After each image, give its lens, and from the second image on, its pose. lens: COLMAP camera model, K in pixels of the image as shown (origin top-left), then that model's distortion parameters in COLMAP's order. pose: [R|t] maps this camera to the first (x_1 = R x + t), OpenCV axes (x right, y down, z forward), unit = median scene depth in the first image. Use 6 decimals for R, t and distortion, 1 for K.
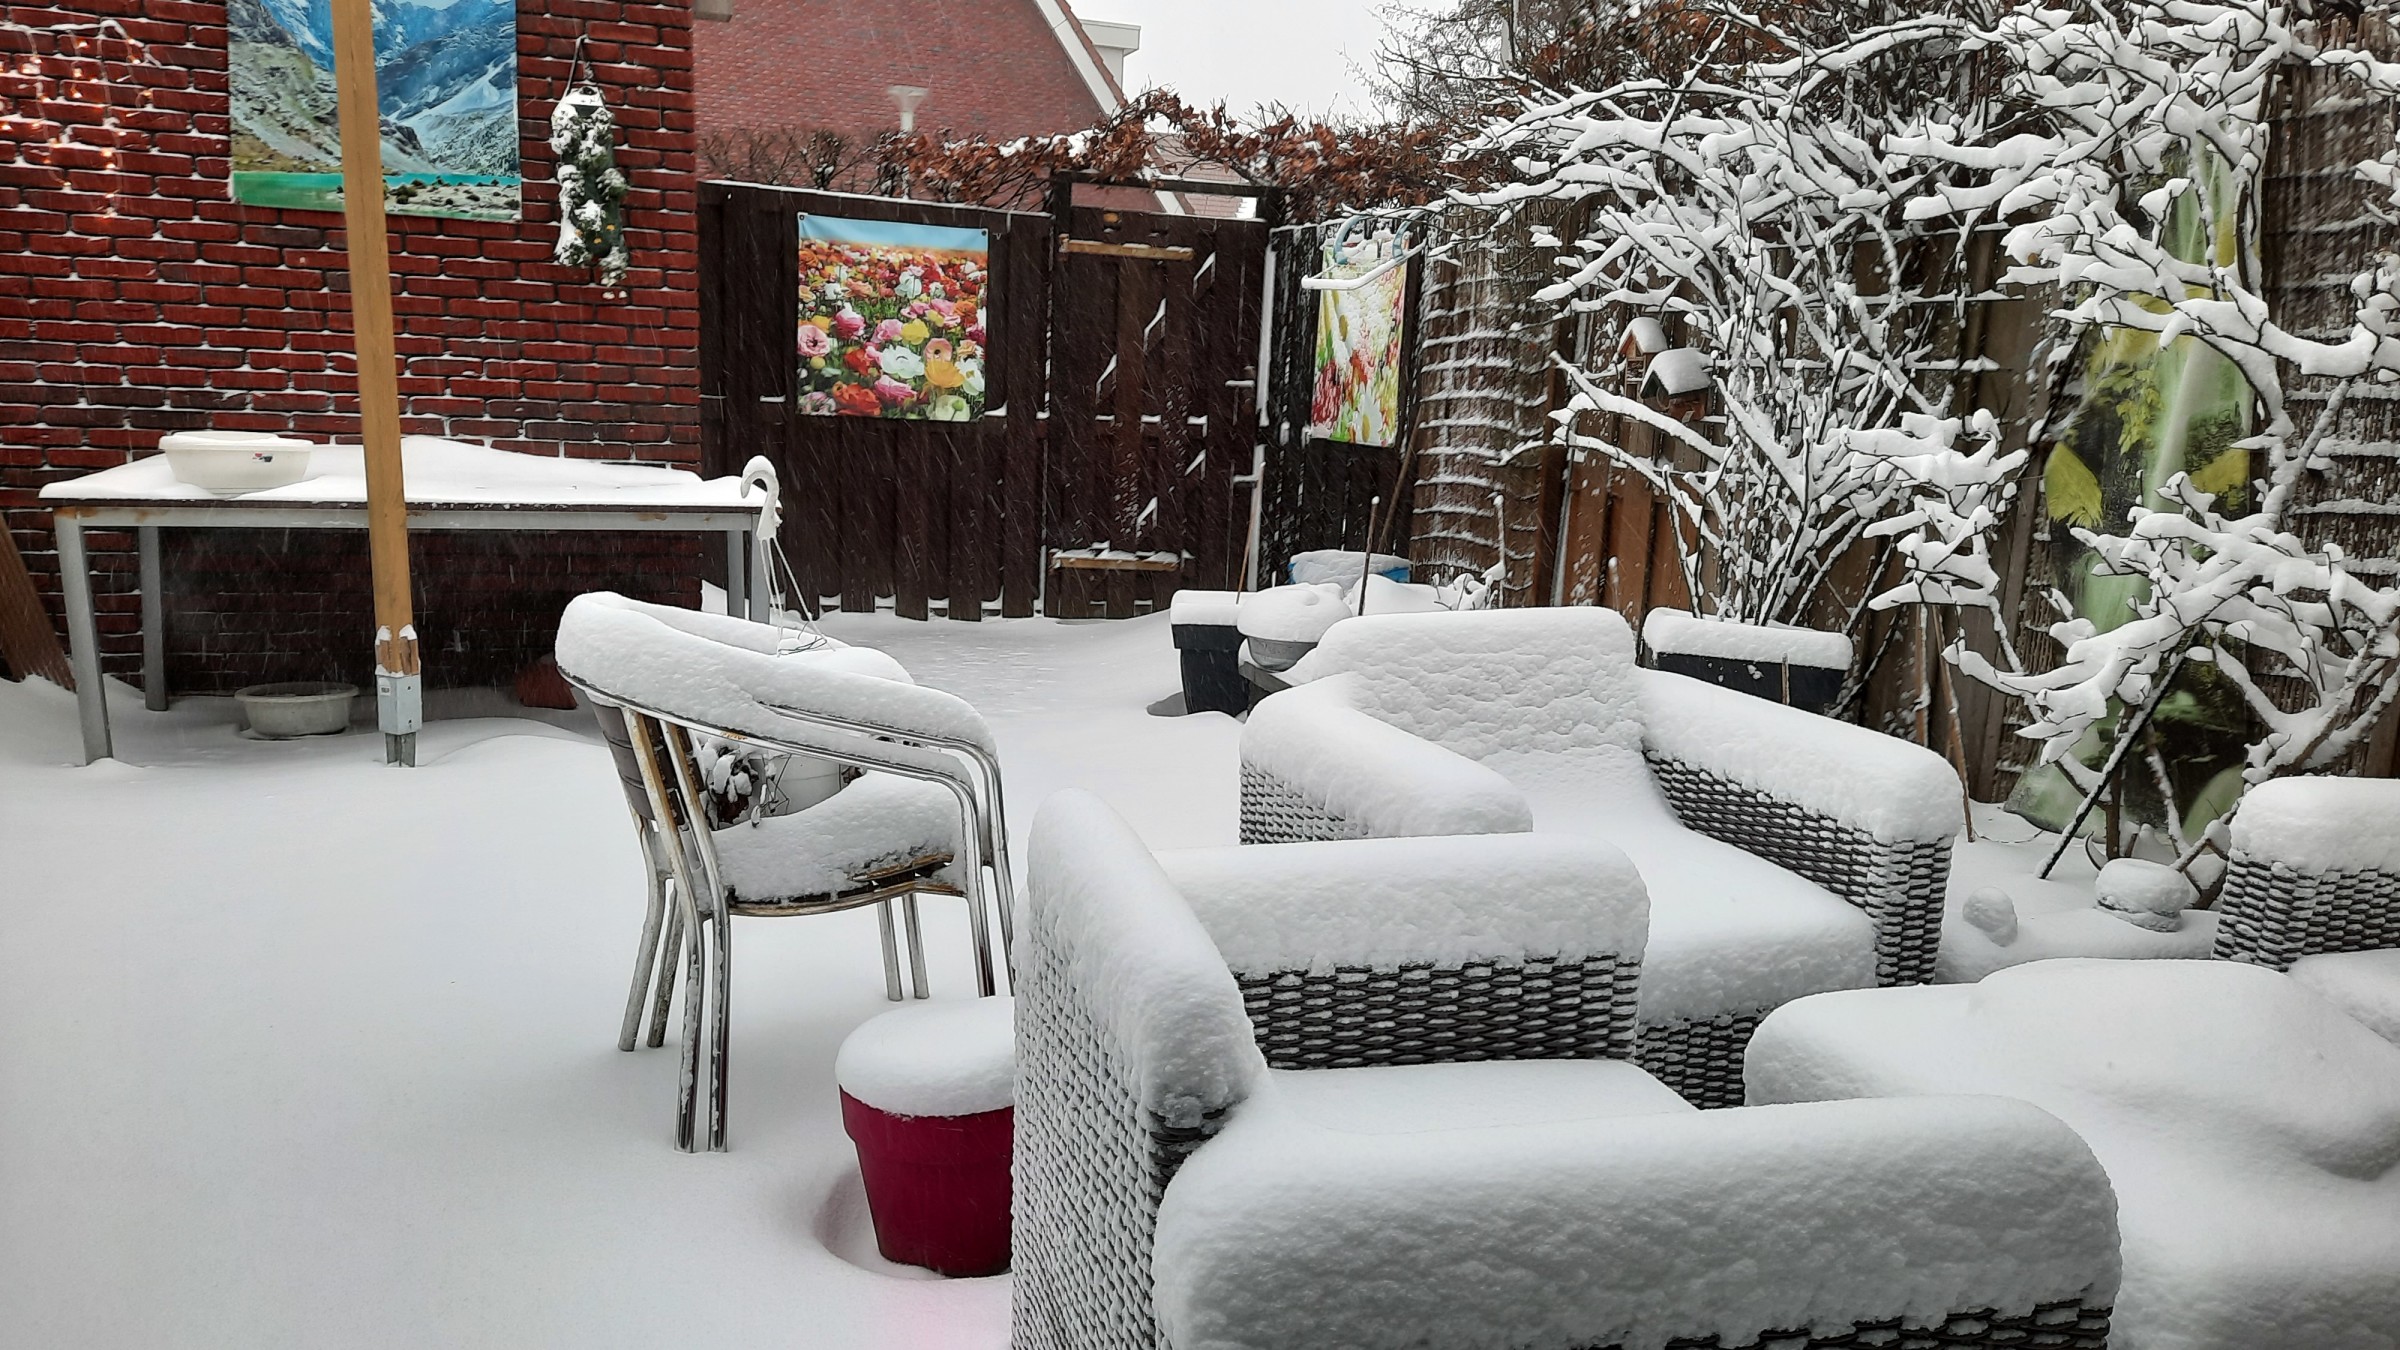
lens RADIAL K [[1792.5, 0, 1203.7], [0, 1792.5, 747.9], [0, 0, 1]] dist [0.077784, -0.075041]
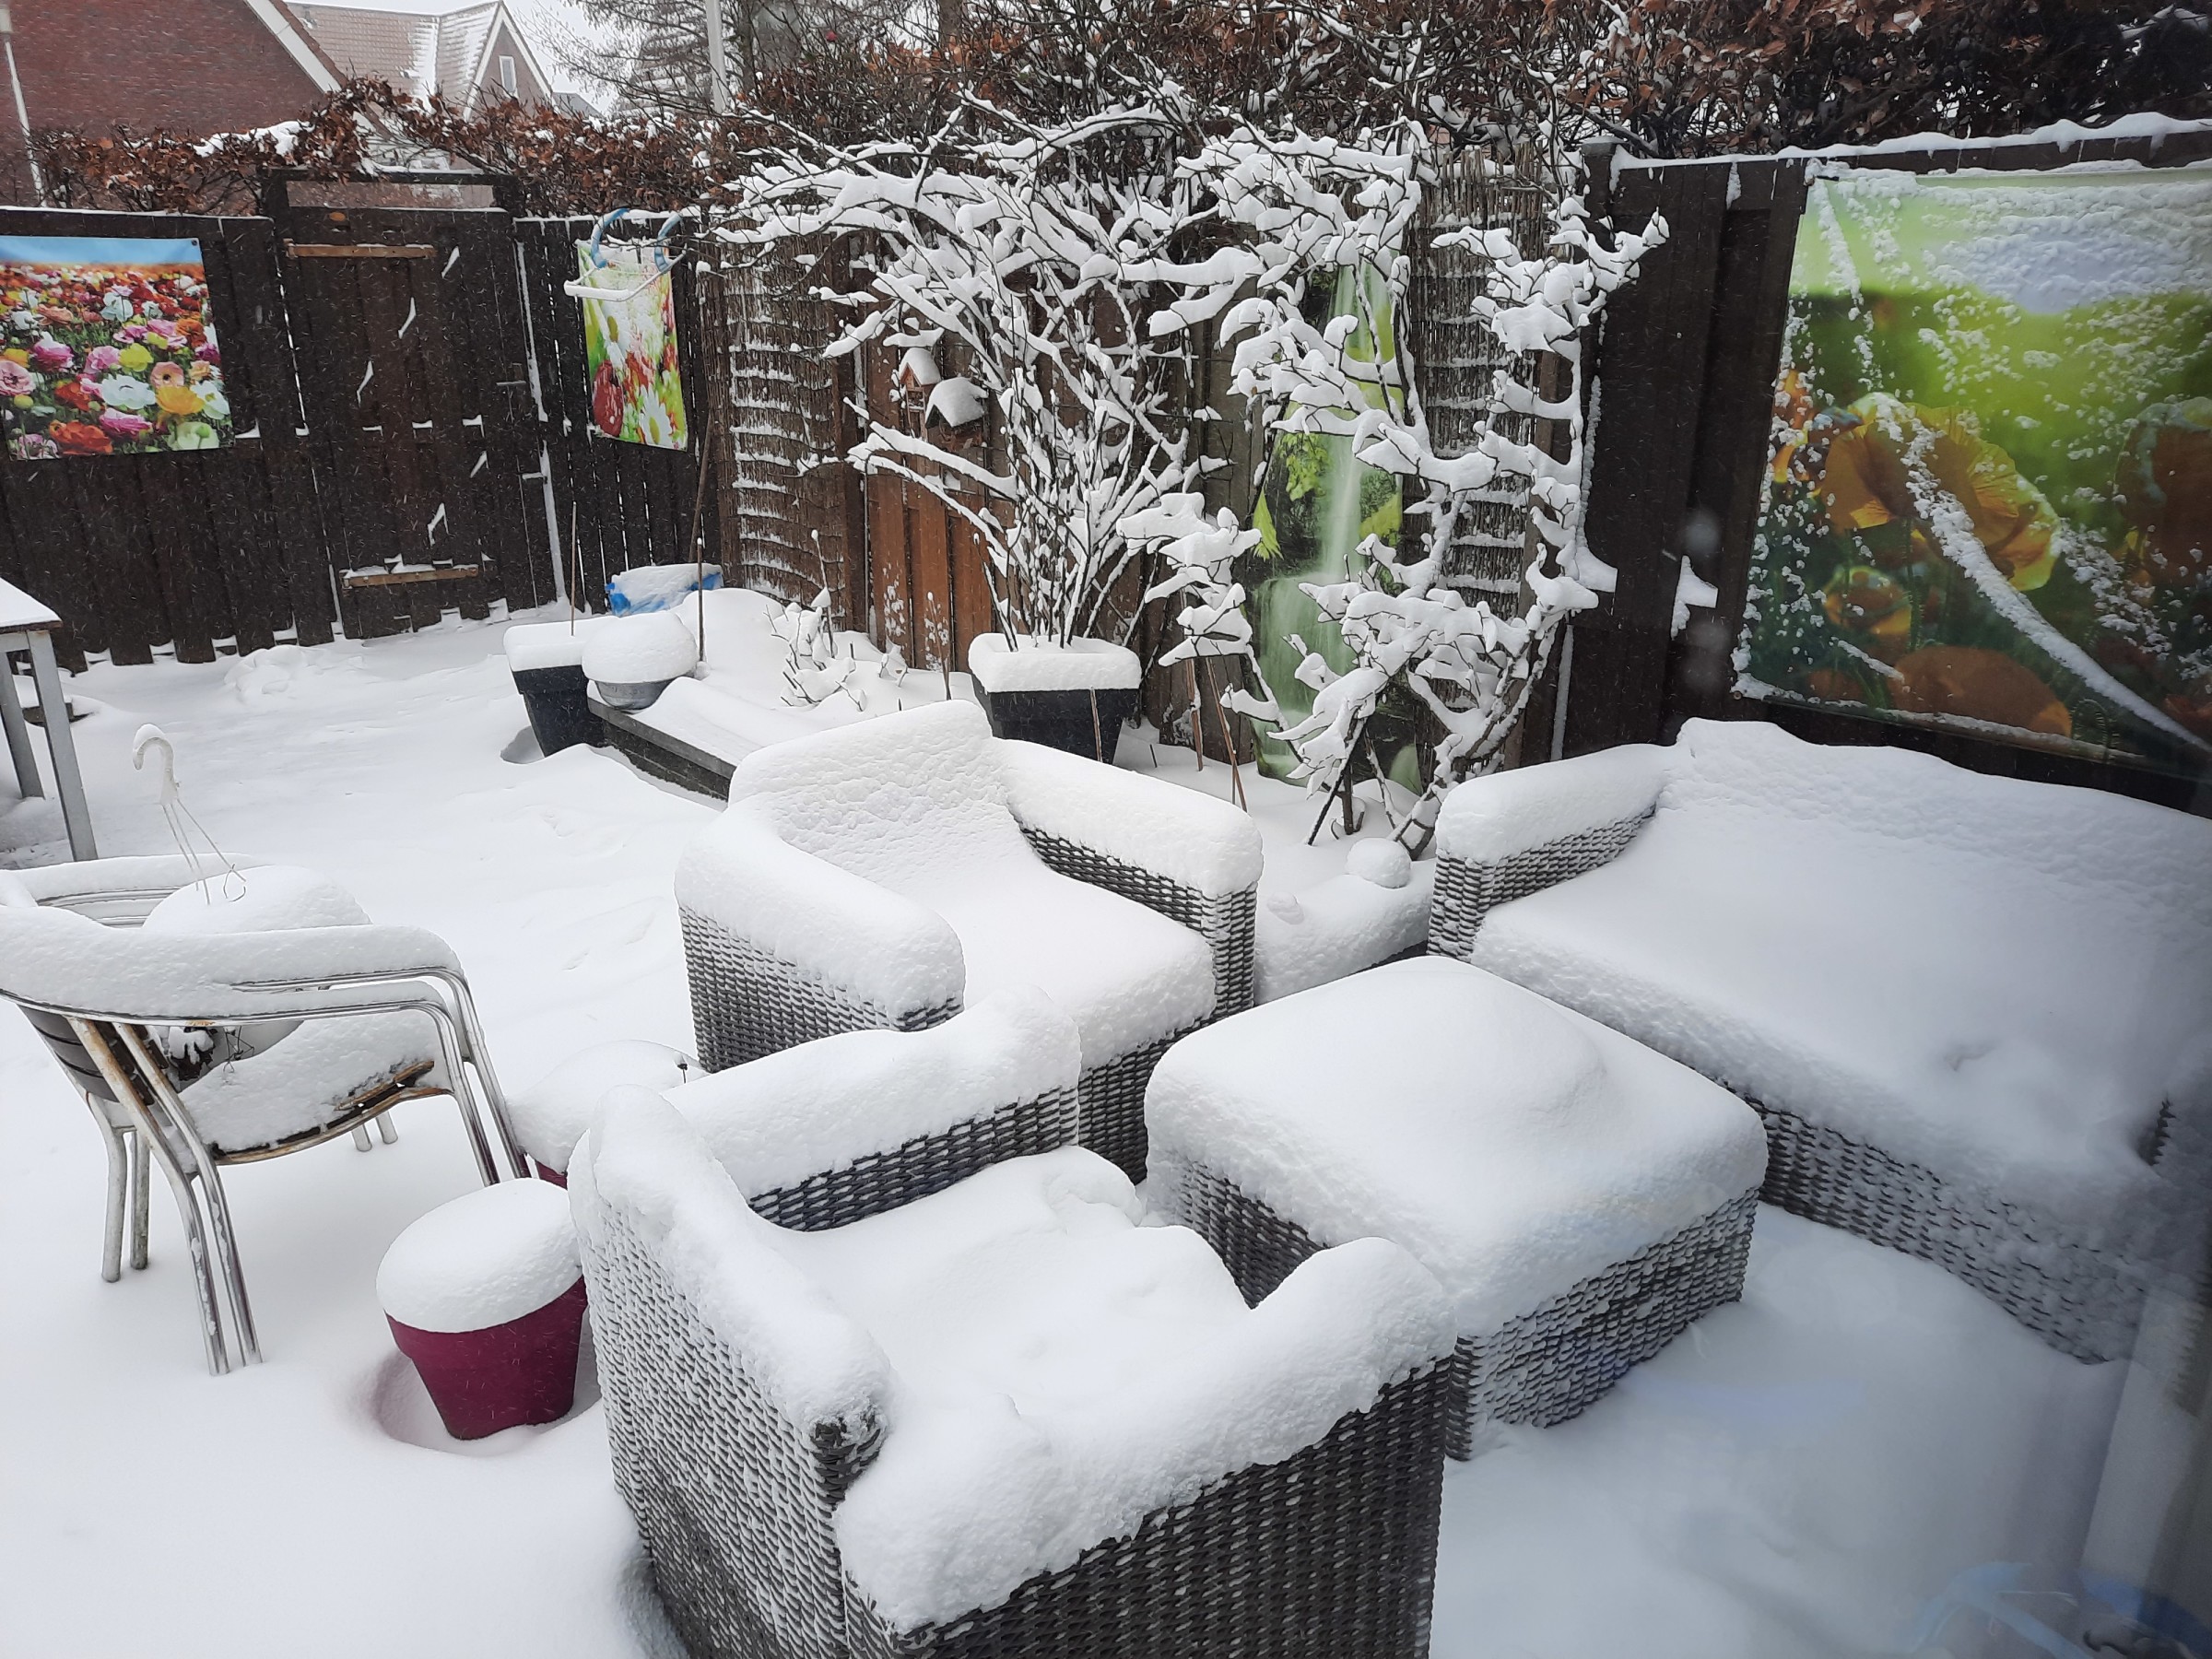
lens RADIAL K [[1666.0, 0, 1108.6], [0, 1666.0, 866.0], [0, 0, 1]] dist [0.069515, -0.038609]
pose [[0.925945, -0.174821, 0.334760, -0.040432], [0.114608, 0.974680, 0.191998, -0.099039], [-0.359849, -0.139413, 0.922536, -0.029711]]
